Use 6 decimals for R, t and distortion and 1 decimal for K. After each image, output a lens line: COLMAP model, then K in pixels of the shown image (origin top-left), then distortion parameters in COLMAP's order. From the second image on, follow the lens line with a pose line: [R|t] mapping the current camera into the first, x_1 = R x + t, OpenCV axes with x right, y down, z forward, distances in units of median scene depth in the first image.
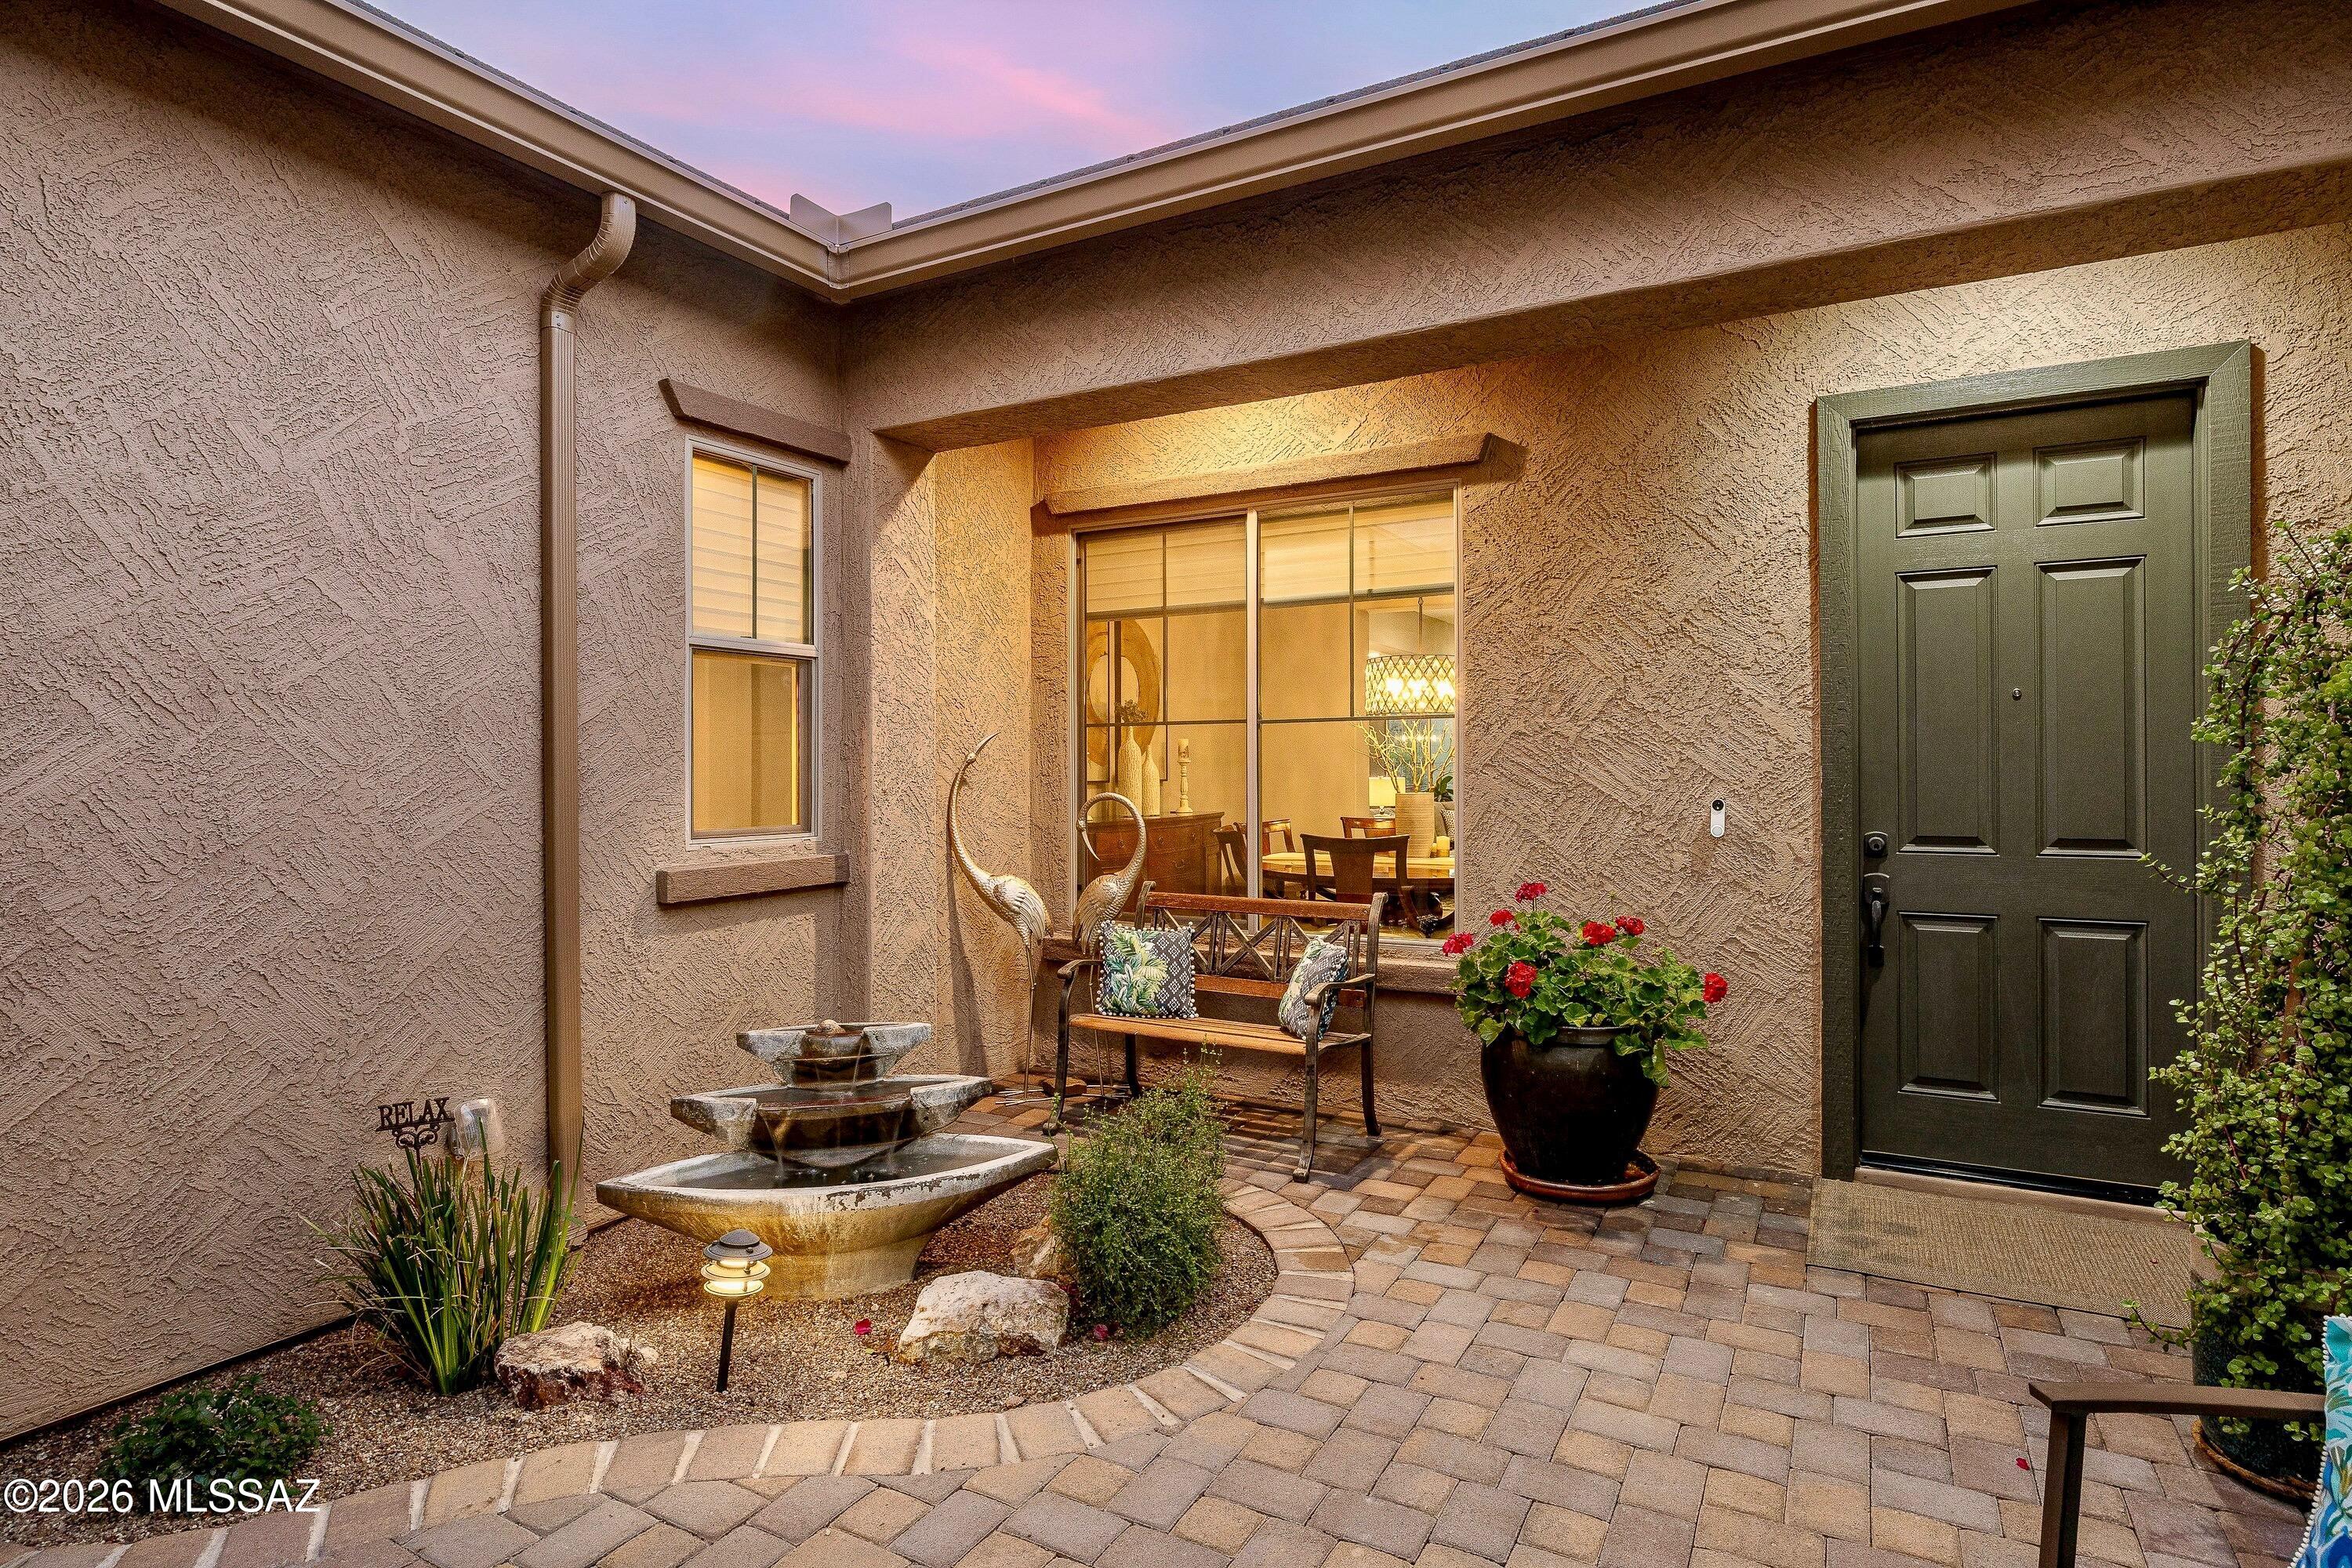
lens RADIAL K [[992.2, 0, 1163.8], [0, 992.2, 773.2], [0, 0, 1]] dist [-0.001108, -0.000009]
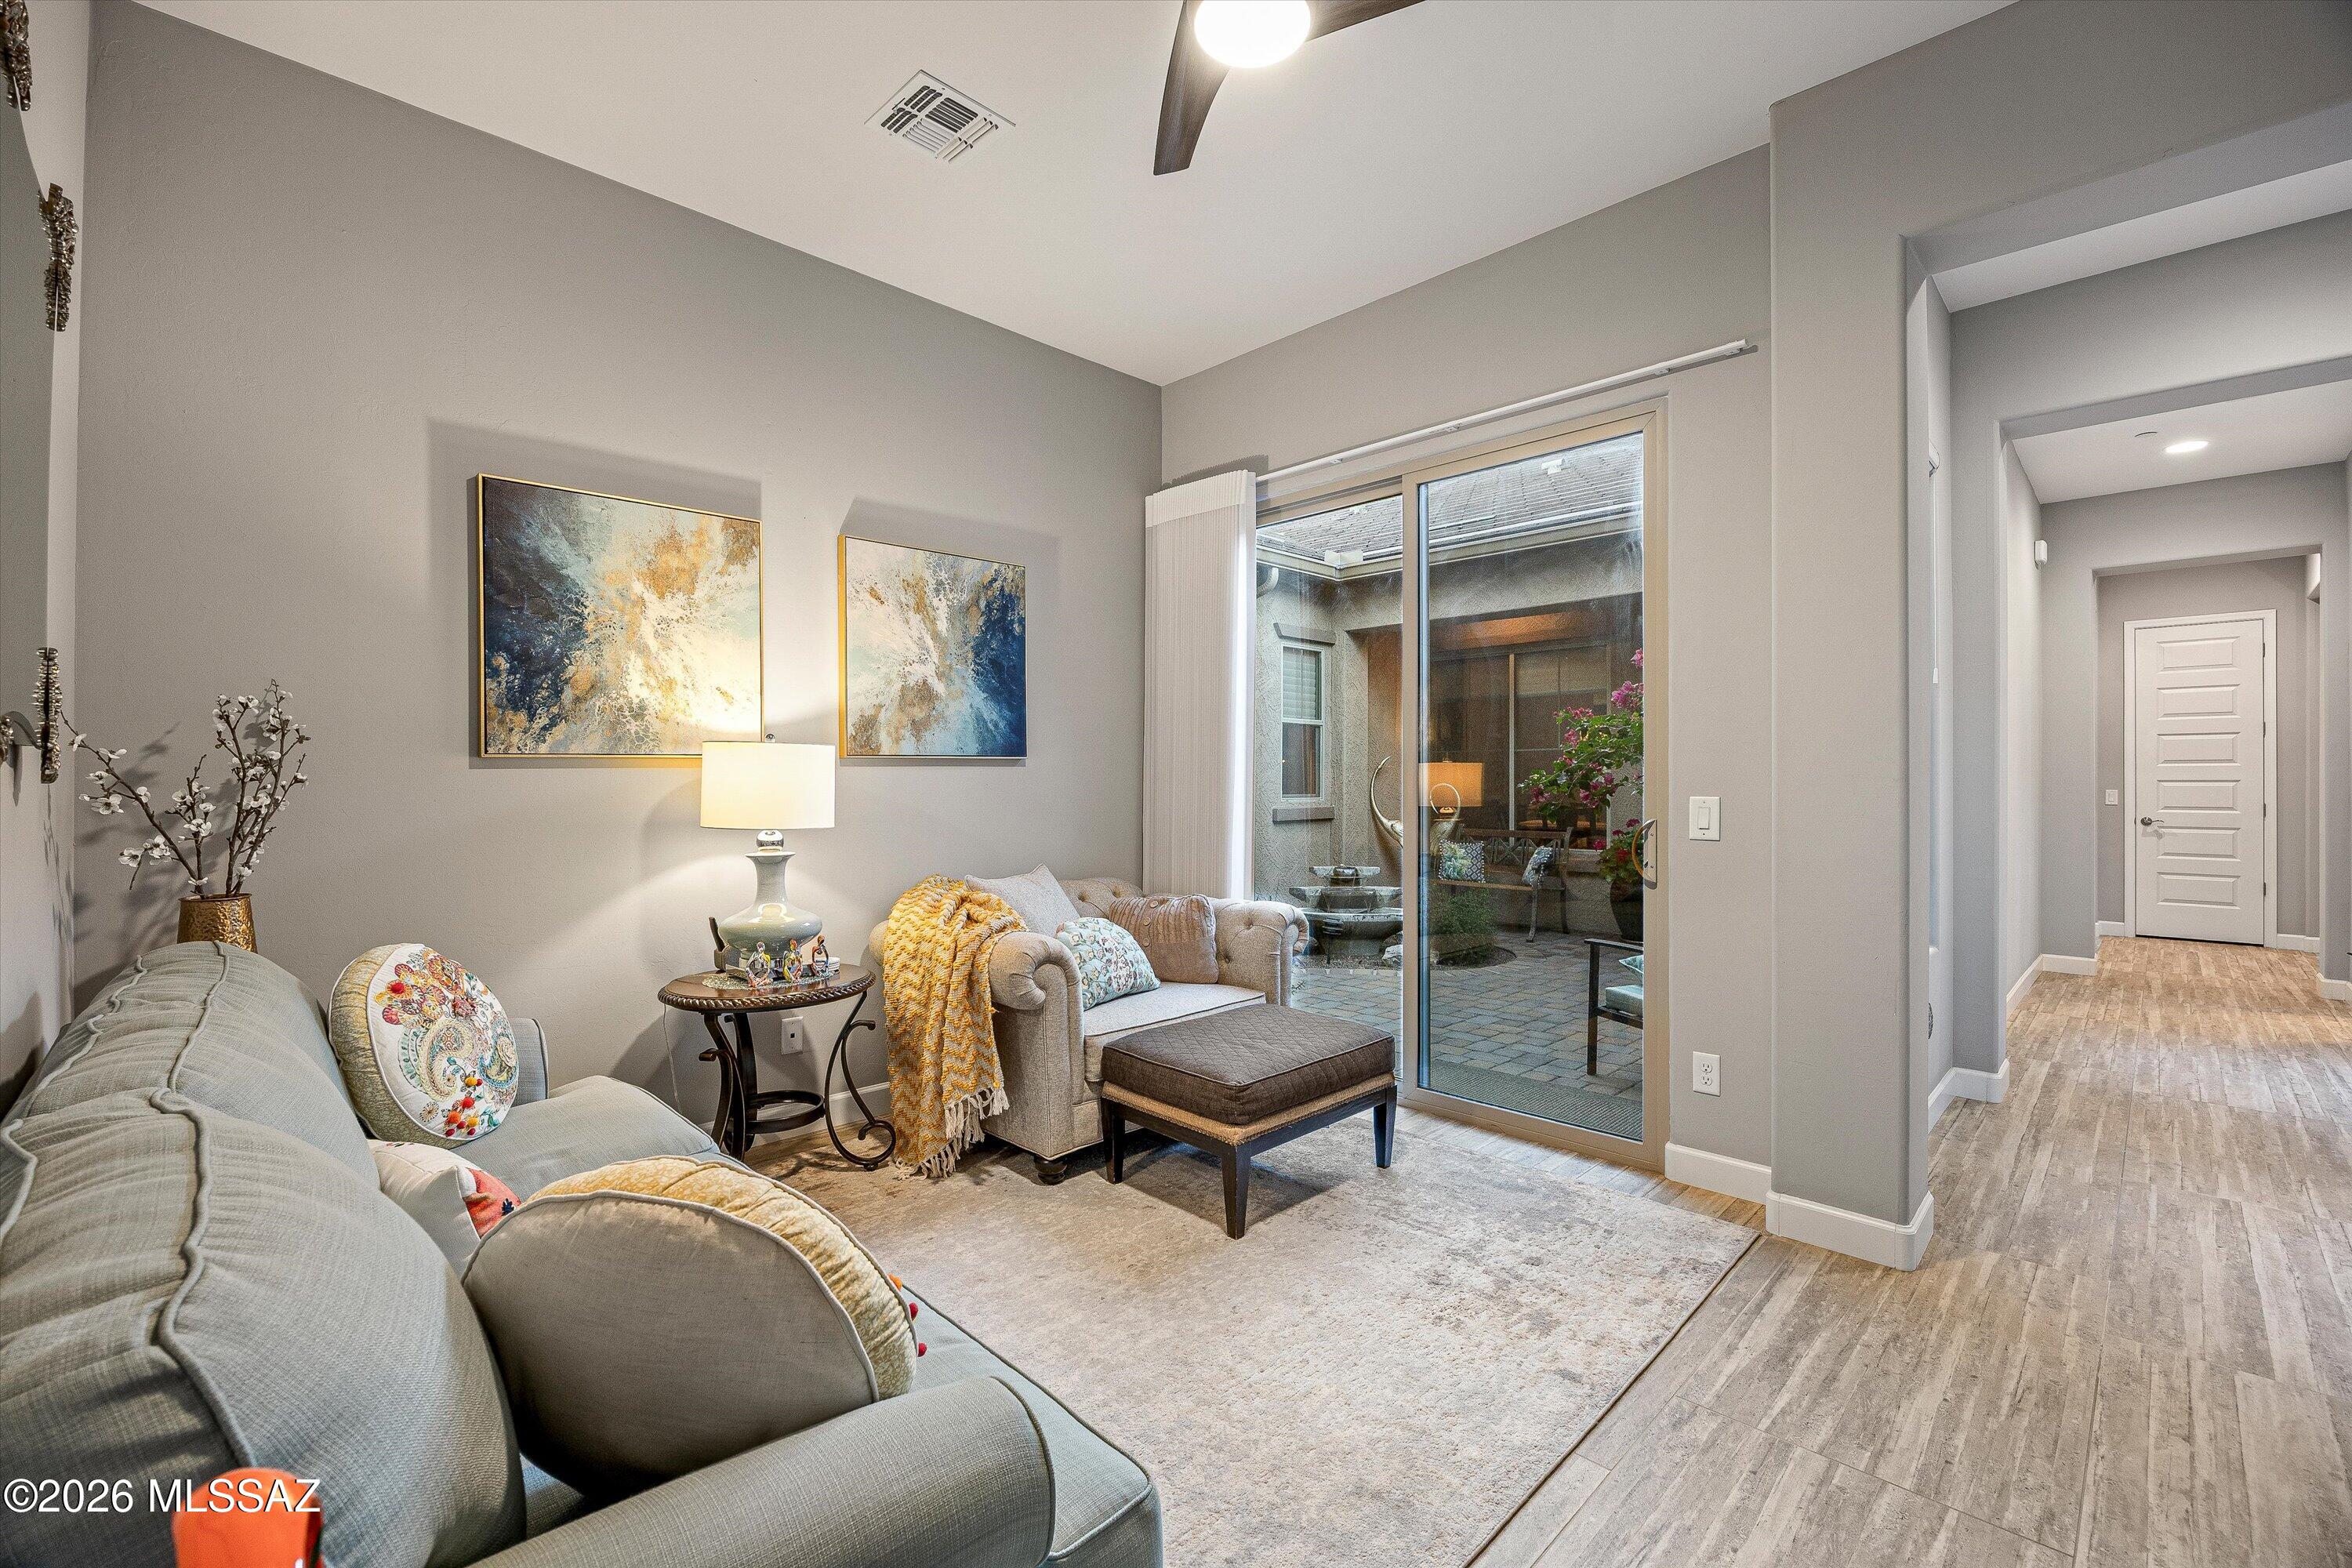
lens RADIAL K [[992.2, 0, 1163.8], [0, 992.2, 773.2], [0, 0, 1]] dist [-0.001108, -0.000009]
pose [[0.962952, 0.013172, -0.269350, -0.068361], [-0.014825, 0.999882, -0.004103, 0.015942], [0.269264, 0.007944, 0.963034, -1.458350]]
